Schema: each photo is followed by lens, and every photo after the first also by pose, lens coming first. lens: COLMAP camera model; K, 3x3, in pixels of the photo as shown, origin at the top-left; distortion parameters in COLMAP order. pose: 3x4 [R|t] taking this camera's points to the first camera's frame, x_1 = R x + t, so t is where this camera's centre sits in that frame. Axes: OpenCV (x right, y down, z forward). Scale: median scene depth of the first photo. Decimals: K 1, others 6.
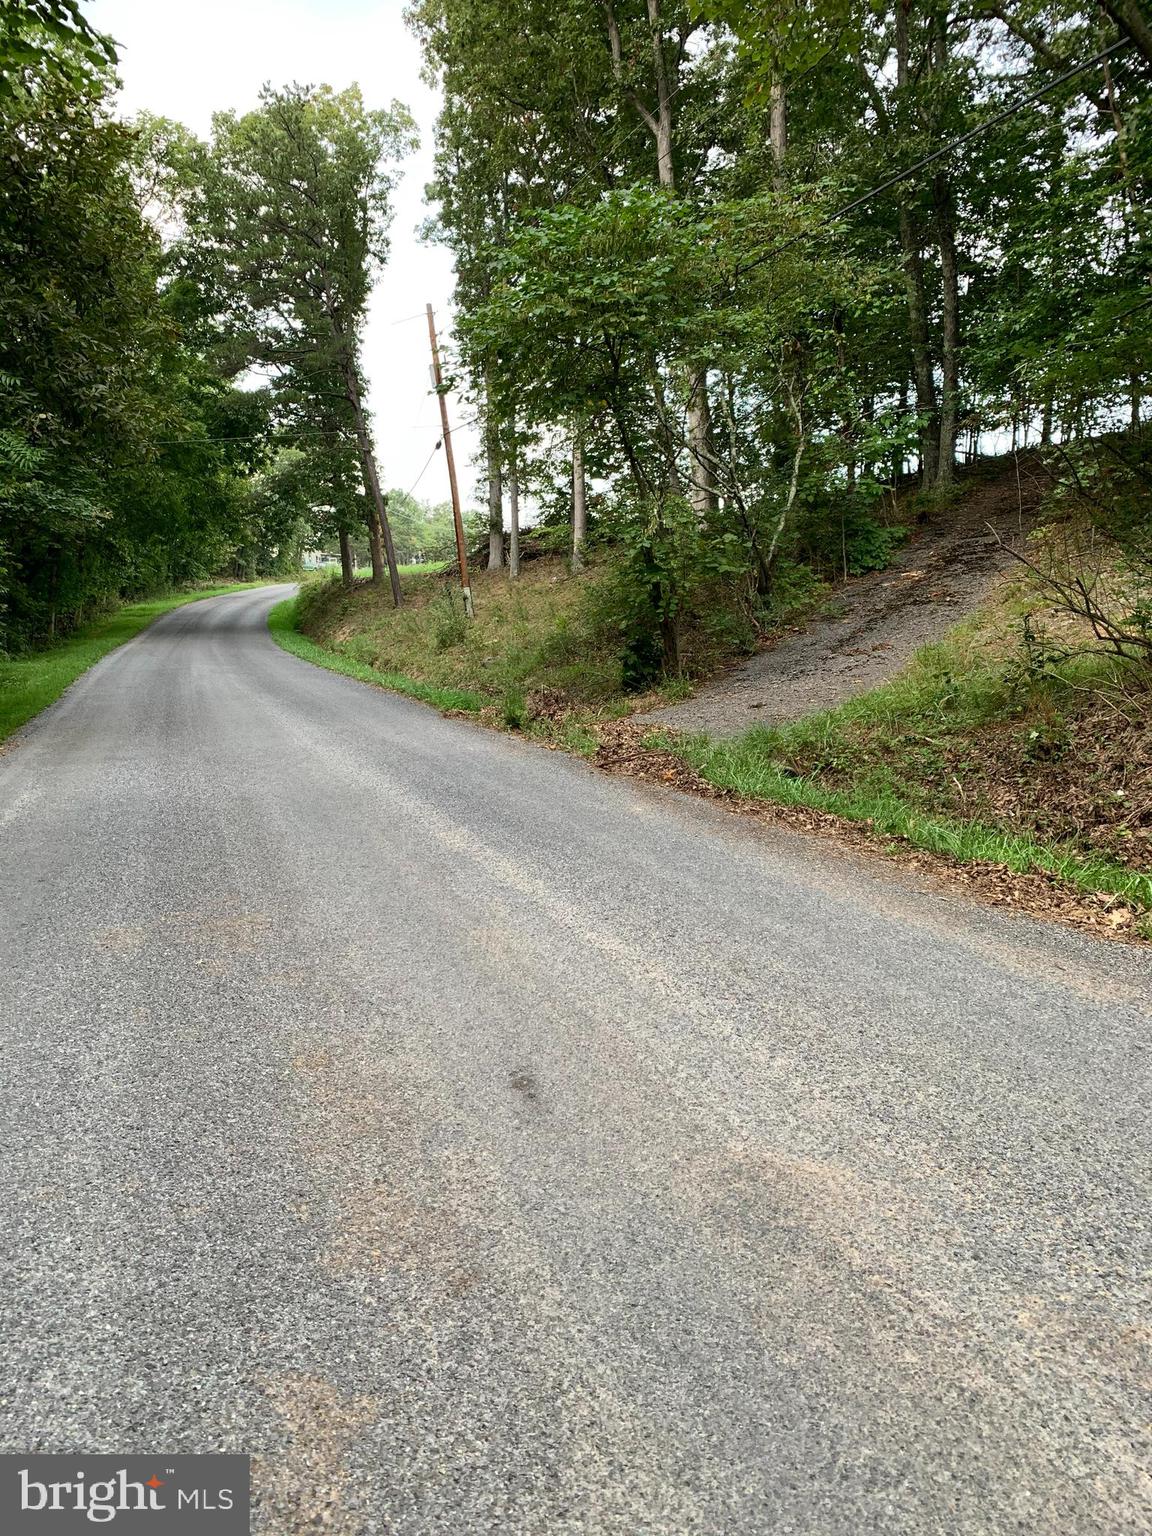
lens RADIAL K [[1154.5, 0, 571.1], [0, 1154.5, 766.3], [0, 0, 1]] dist [-0.005528, -0.004914]
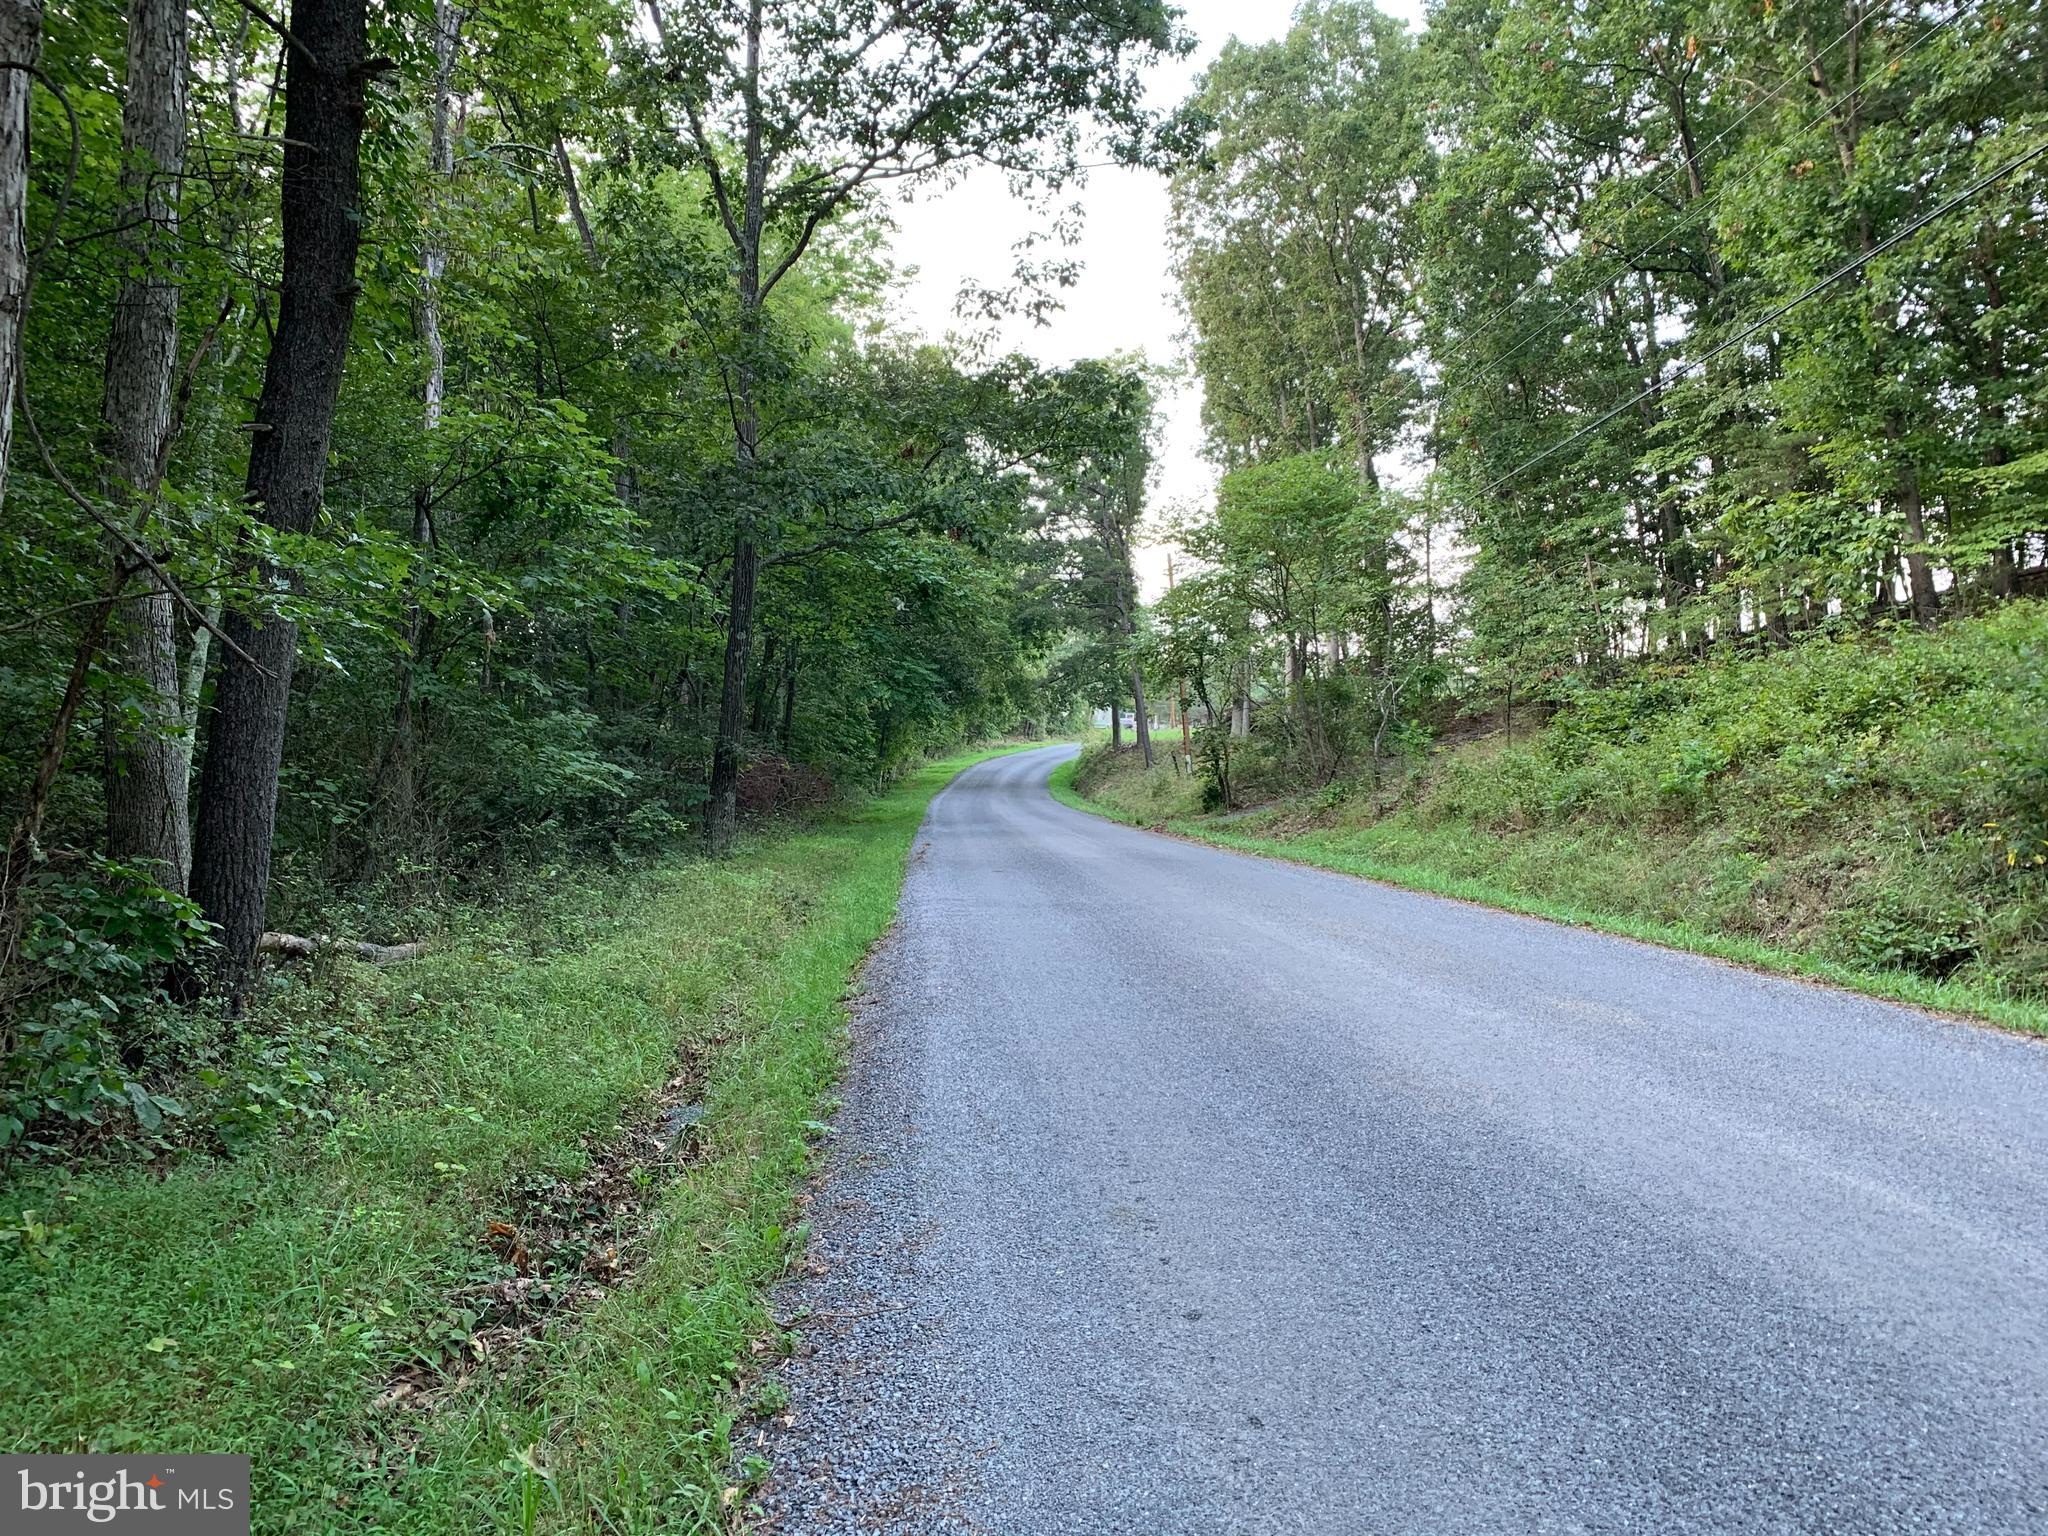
lens RADIAL K [[1531.5, 0, 1002.7], [0, 1531.5, 769.2], [0, 0, 1]] dist [-0.011851, -0.001256]
pose [[0.955868, 0.021329, -0.293022, 0.139969], [-0.061006, 0.990032, -0.126943, 0.060704], [0.287394, 0.139217, 0.947641, -0.461592]]
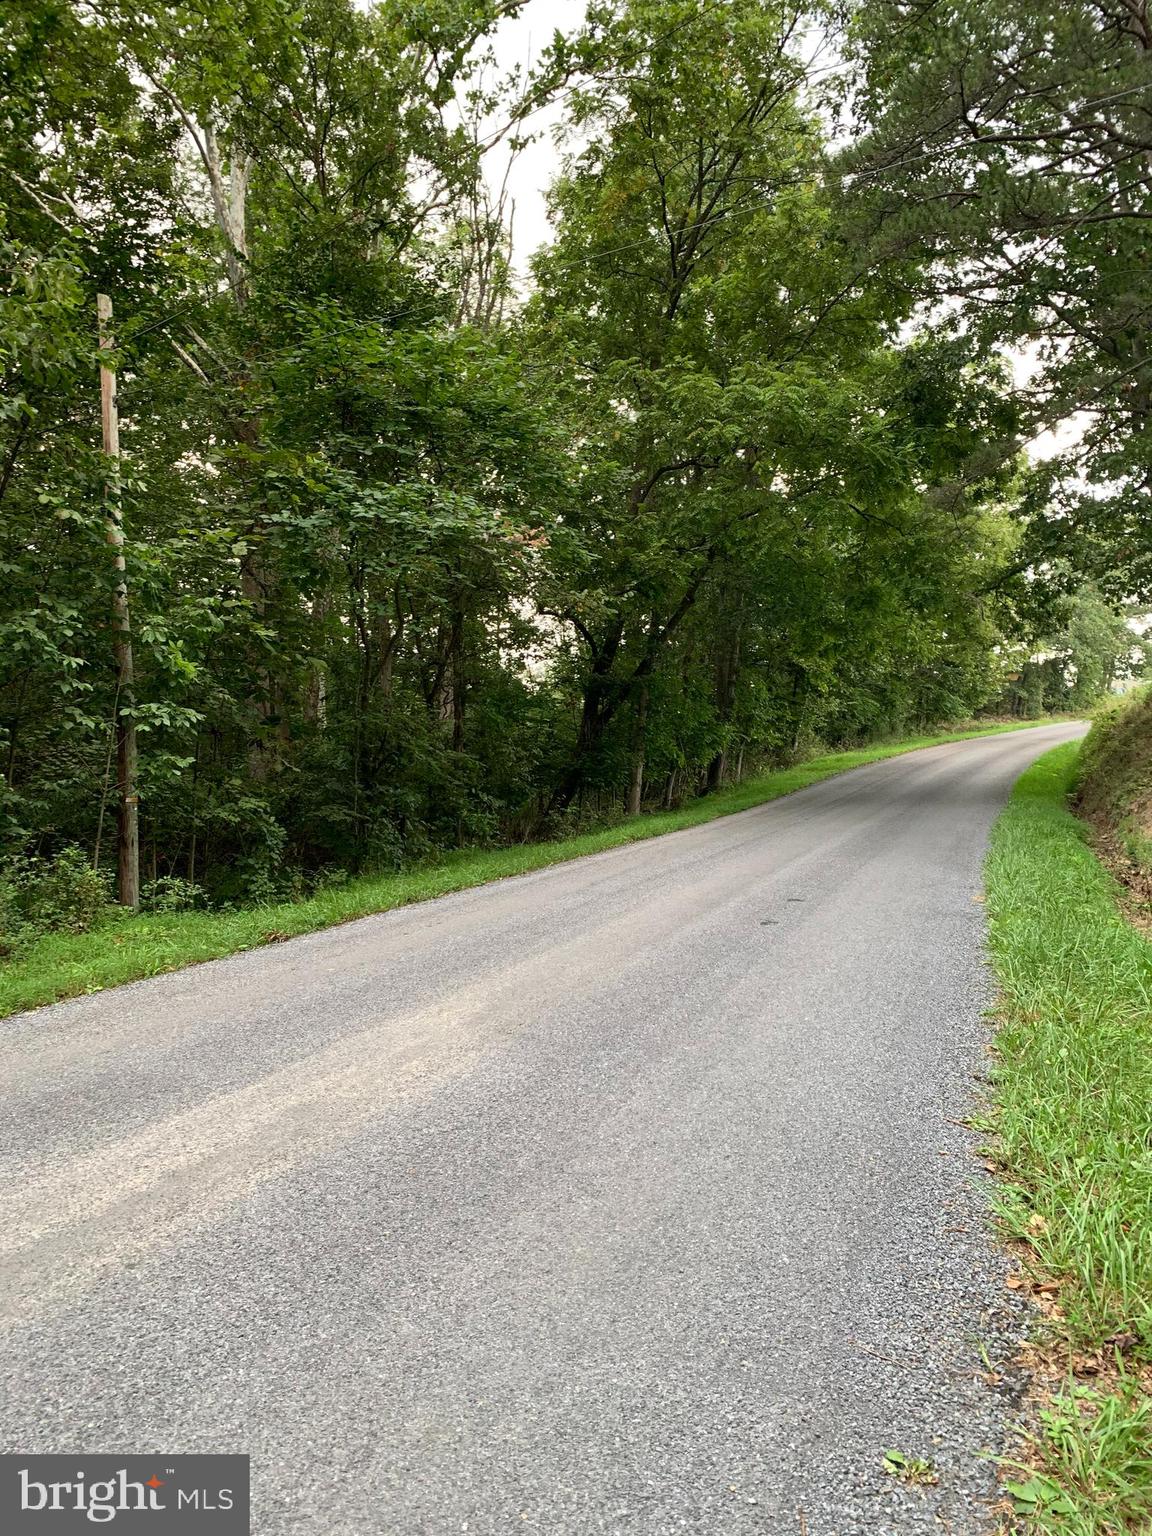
lens RADIAL K [[1154.5, 0, 571.1], [0, 1154.5, 766.3], [0, 0, 1]] dist [-0.005528, -0.004914]
pose [[0.781203, -0.015322, -0.624088, -0.086169], [-0.064166, 0.992433, -0.104685, -0.060015], [0.620970, 0.121826, 0.774309, 0.440100]]
